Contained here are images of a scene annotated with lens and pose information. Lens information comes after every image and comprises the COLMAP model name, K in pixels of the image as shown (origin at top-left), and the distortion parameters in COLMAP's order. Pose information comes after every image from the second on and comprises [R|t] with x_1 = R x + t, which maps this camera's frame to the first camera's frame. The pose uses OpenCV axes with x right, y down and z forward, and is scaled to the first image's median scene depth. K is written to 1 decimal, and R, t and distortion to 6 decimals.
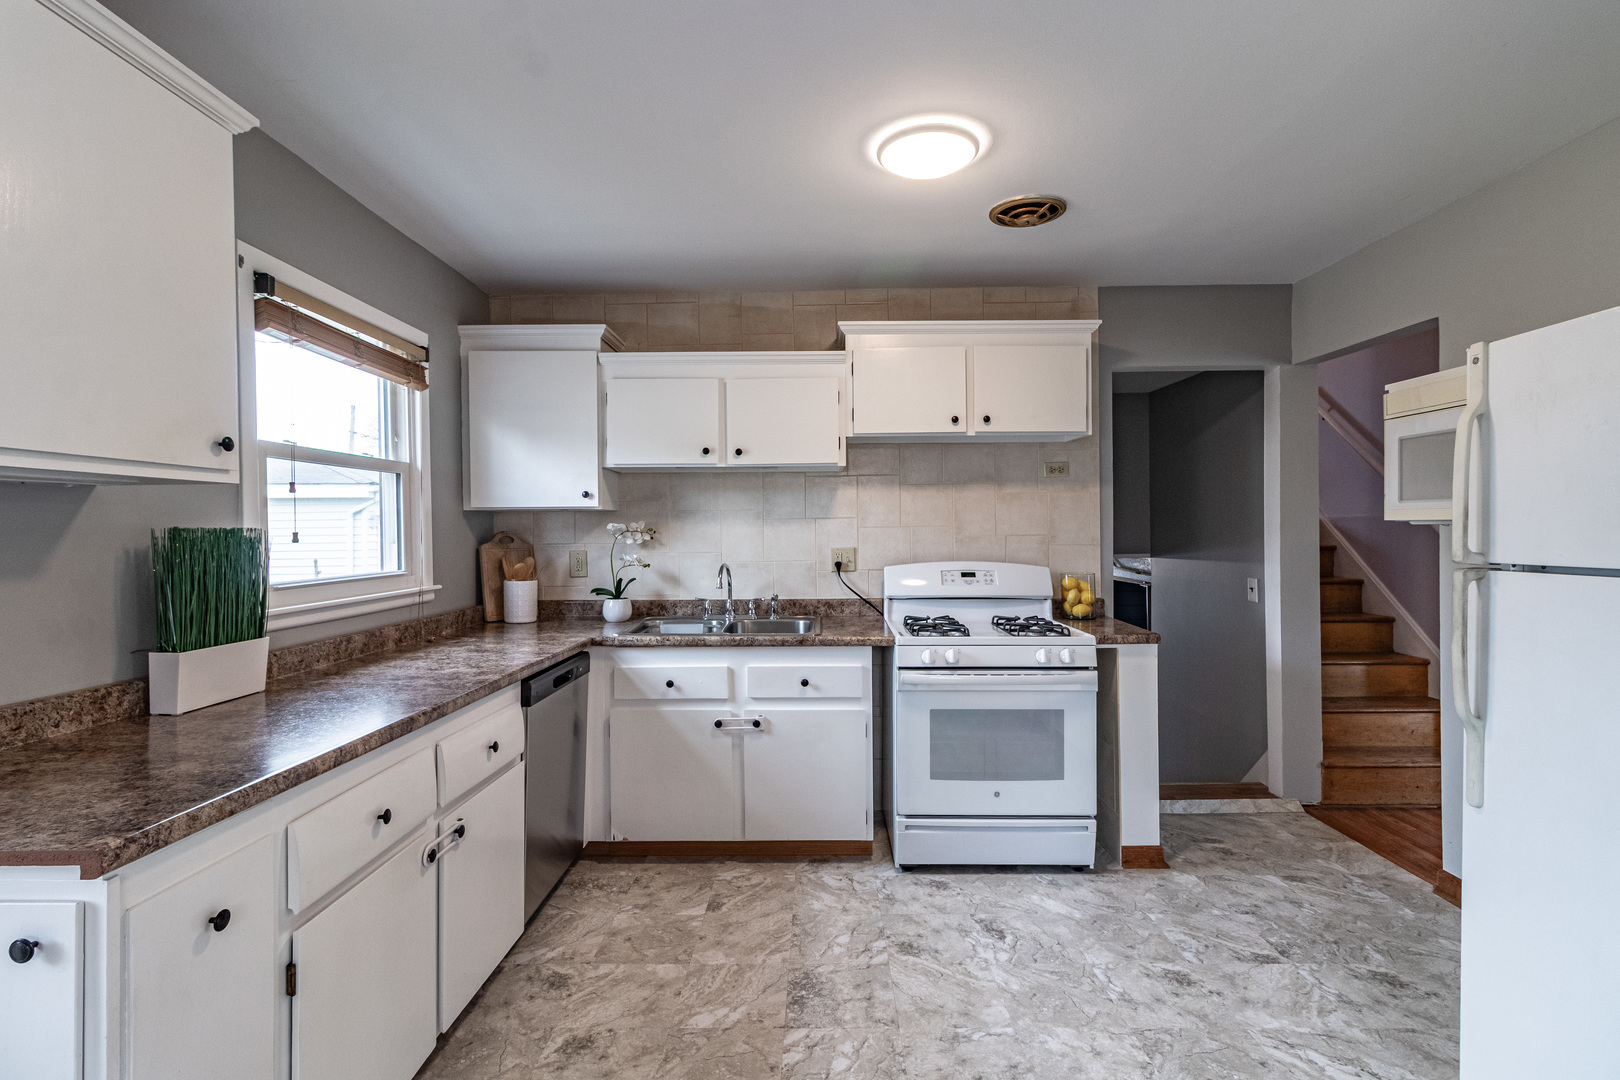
lens RADIAL K [[791.9, 0, 804.3], [0, 791.9, 527.4], [0, 0, 1]] dist [0.001776, 0.001174]
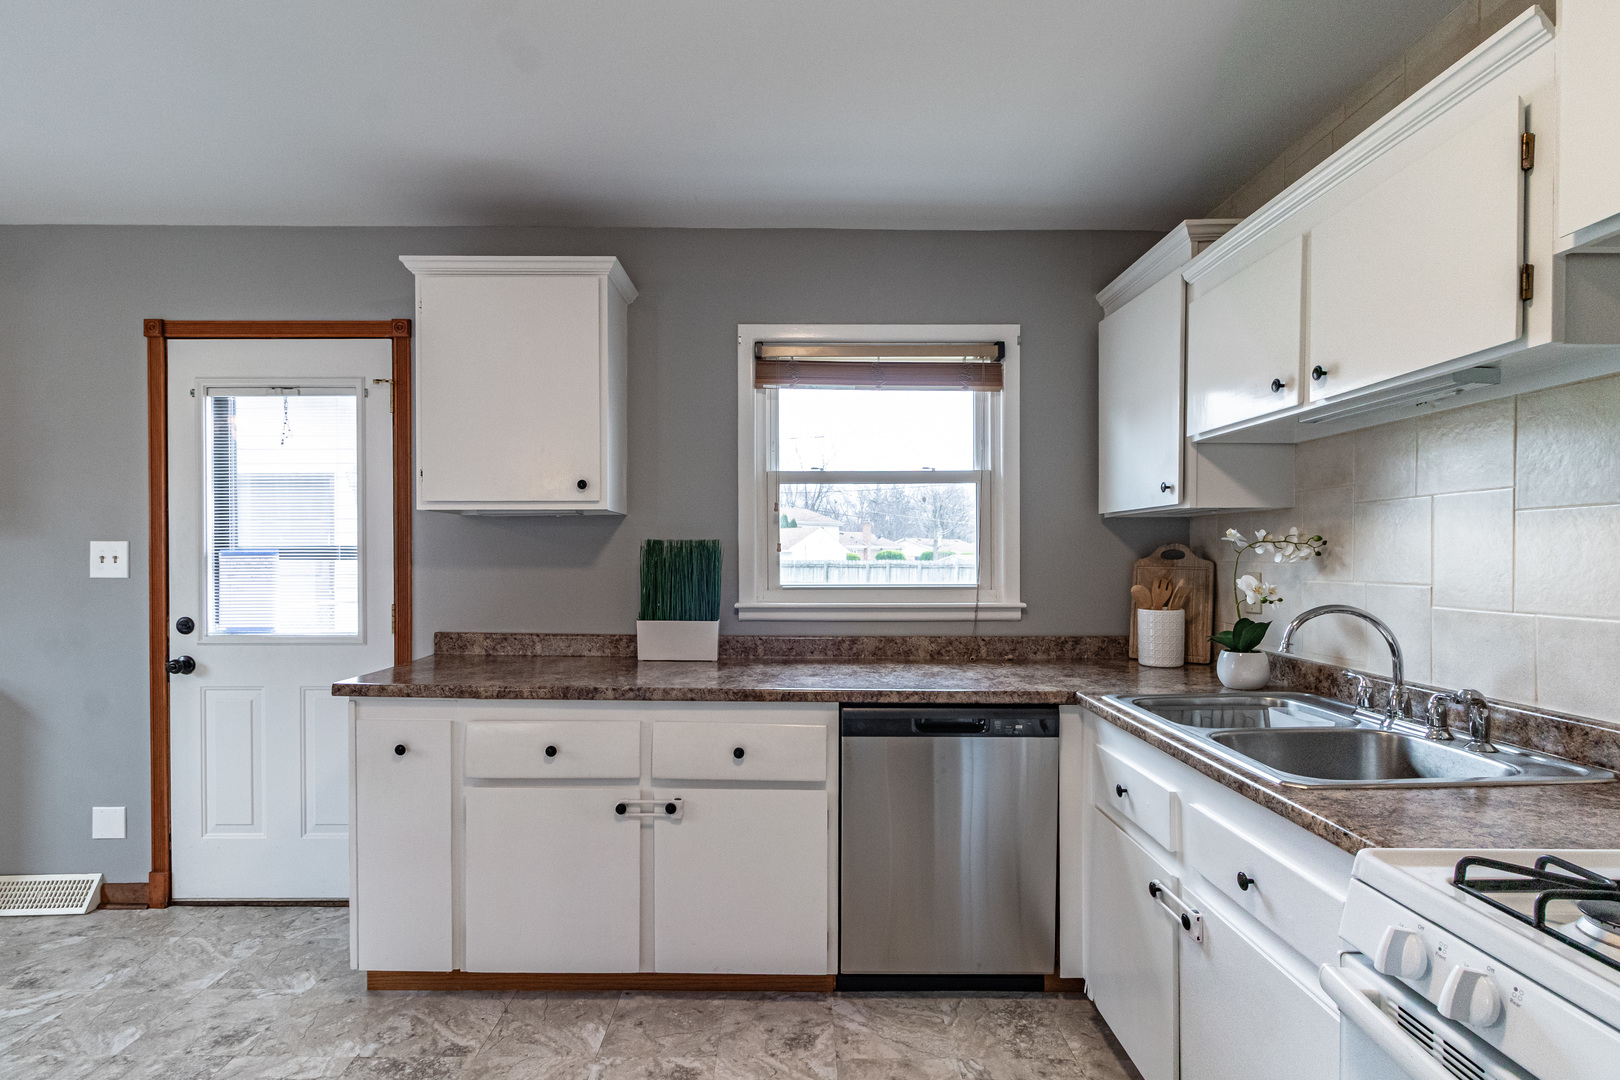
lens RADIAL K [[791.9, 0, 796.2], [0, 791.9, 563.5], [0, 0, 1]] dist [0.001776, 0.001174]
pose [[0.009423, 0.018485, -0.999785, 0.545872], [0.002184, 0.999826, 0.018506, 0.014074], [0.999953, -0.002358, 0.009381, 0.937312]]
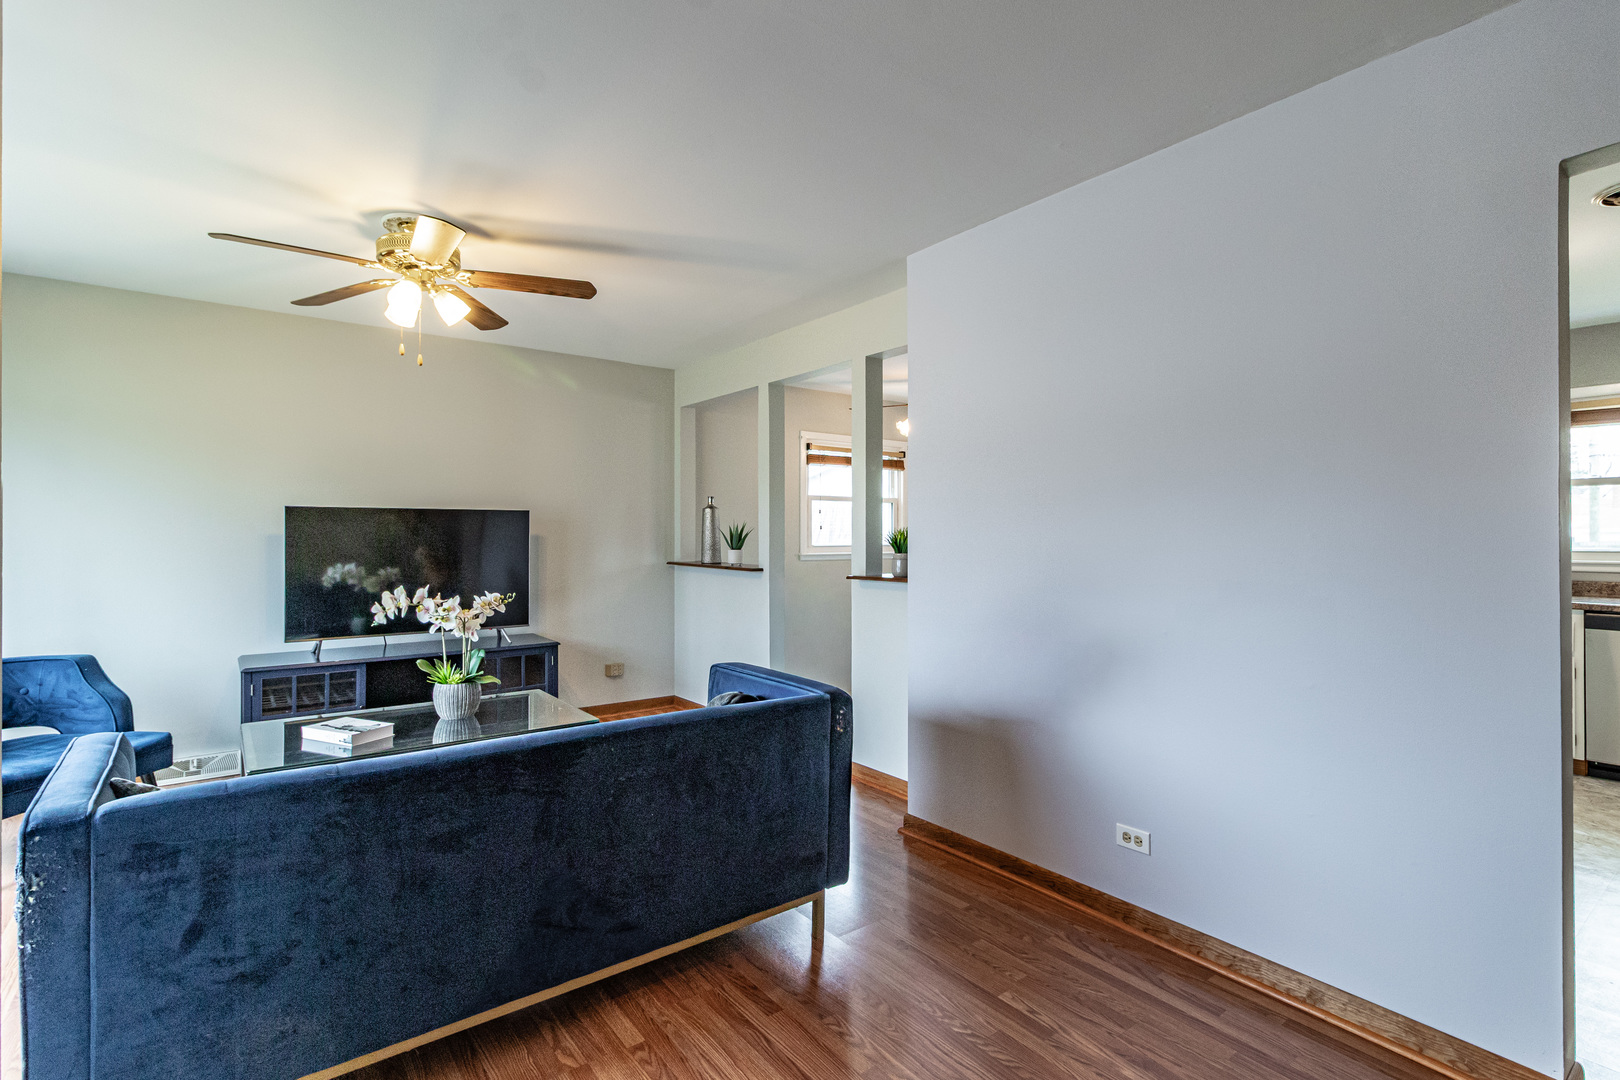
lens RADIAL K [[791.9, 0, 816.3], [0, 791.9, 540.1], [0, 0, 1]] dist [0.001776, 0.001174]
pose [[-0.797665, 0.006593, -0.603064, 1.924980], [0.006410, 0.999976, 0.002454, 0.027966], [0.603066, -0.001908, -0.797689, 1.351292]]
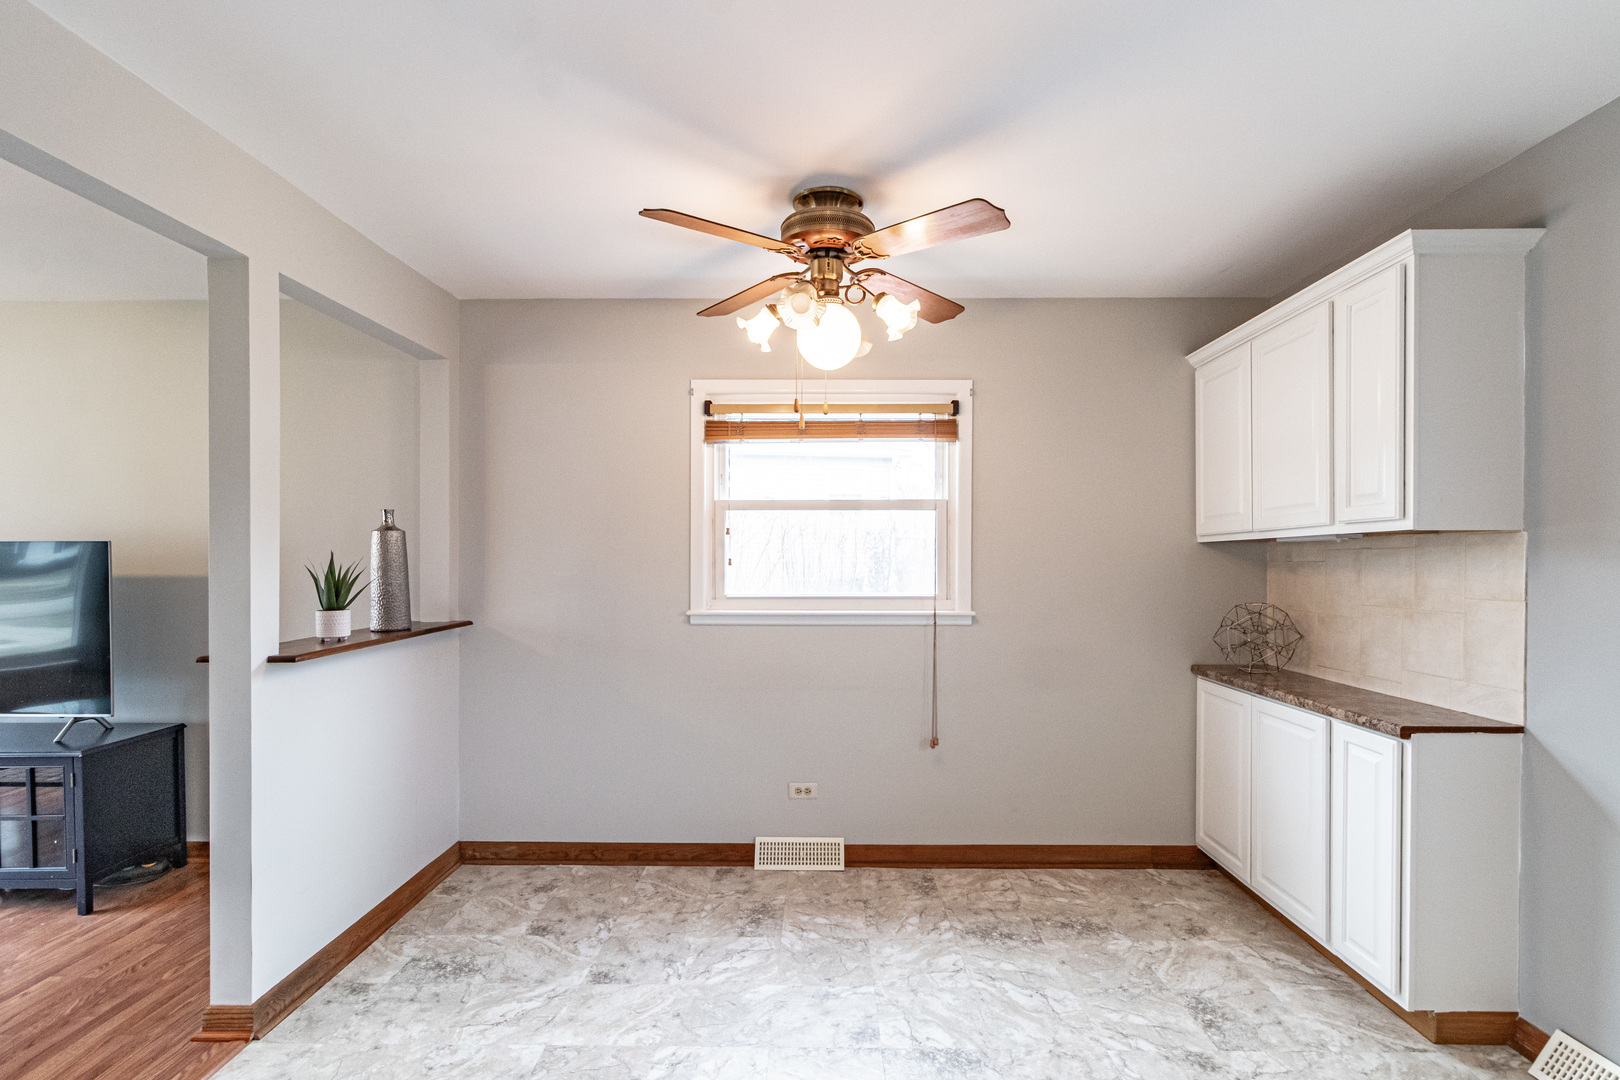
lens RADIAL K [[791.9, 0, 801.3], [0, 791.9, 564.9], [0, 0, 1]] dist [0.001776, 0.001174]
pose [[-0.999963, 0.004617, 0.007284, 0.169372], [0.004649, 0.999980, 0.004384, -0.007993], [-0.007263, 0.004418, -0.999964, 0.615724]]
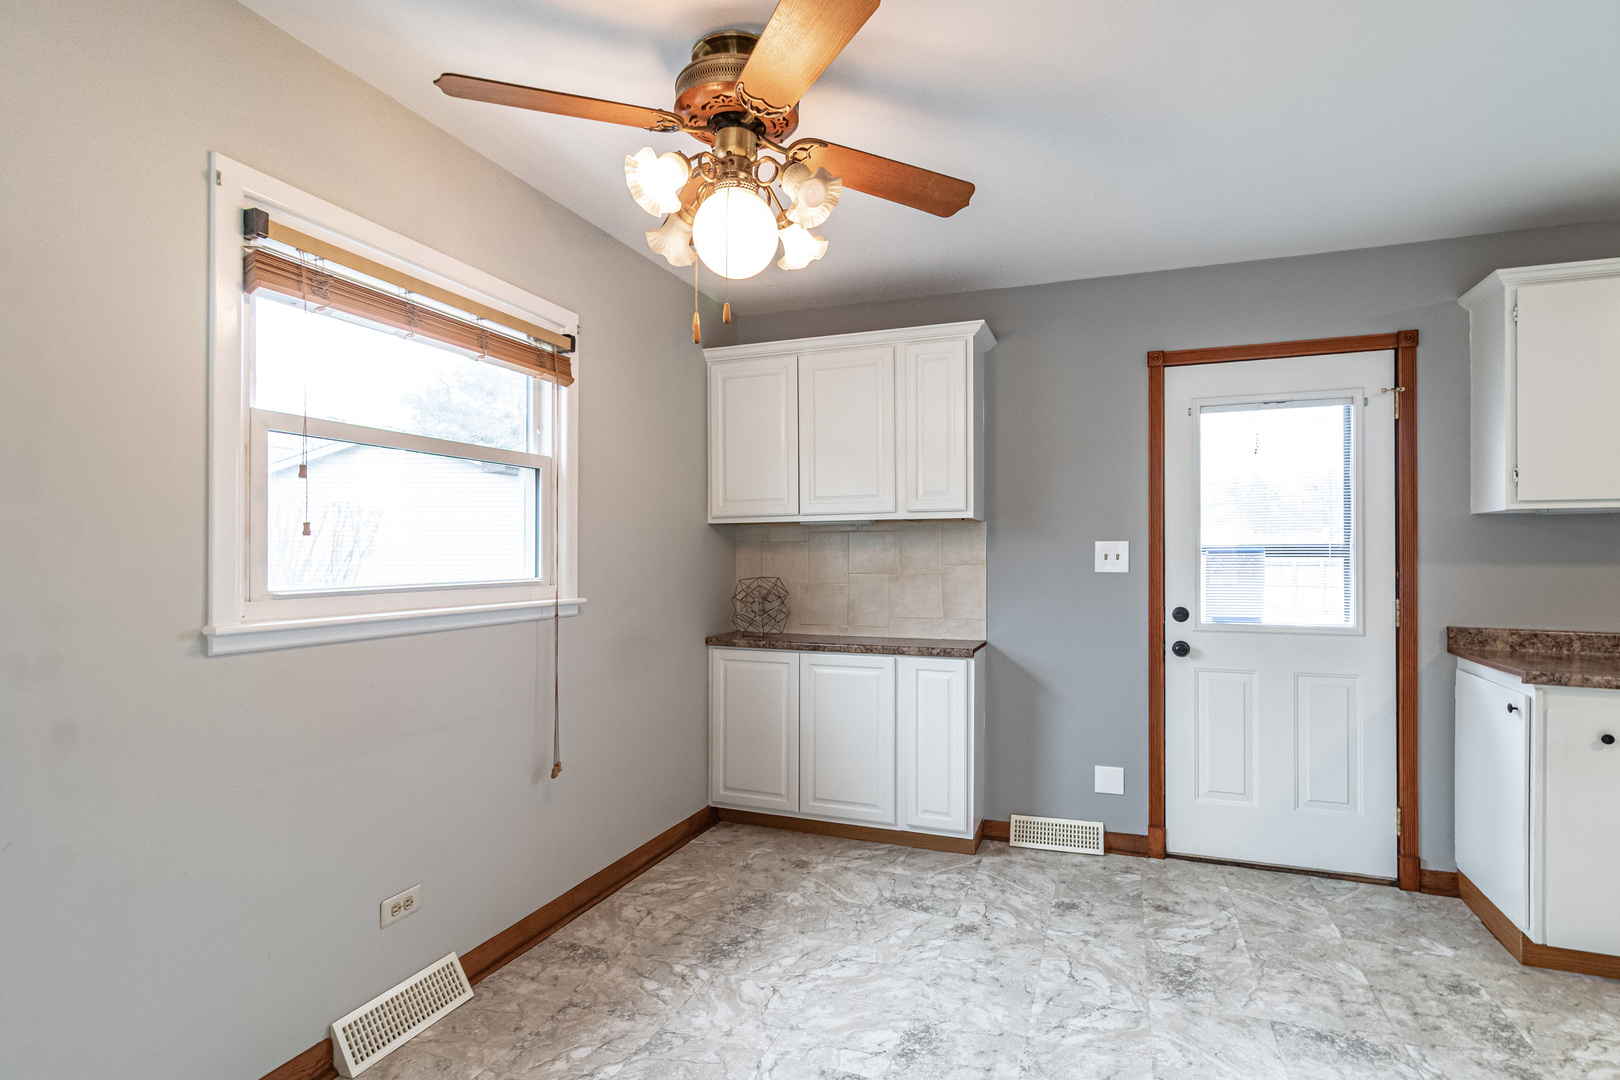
lens RADIAL K [[791.9, 0, 833.2], [0, 791.9, 553.5], [0, 0, 1]] dist [0.001776, 0.001174]
pose [[-0.336214, 0.002456, -0.941783, 0.835064], [0.005121, 0.999987, 0.000780, 0.017971], [0.941772, -0.004560, -0.336222, -0.056606]]
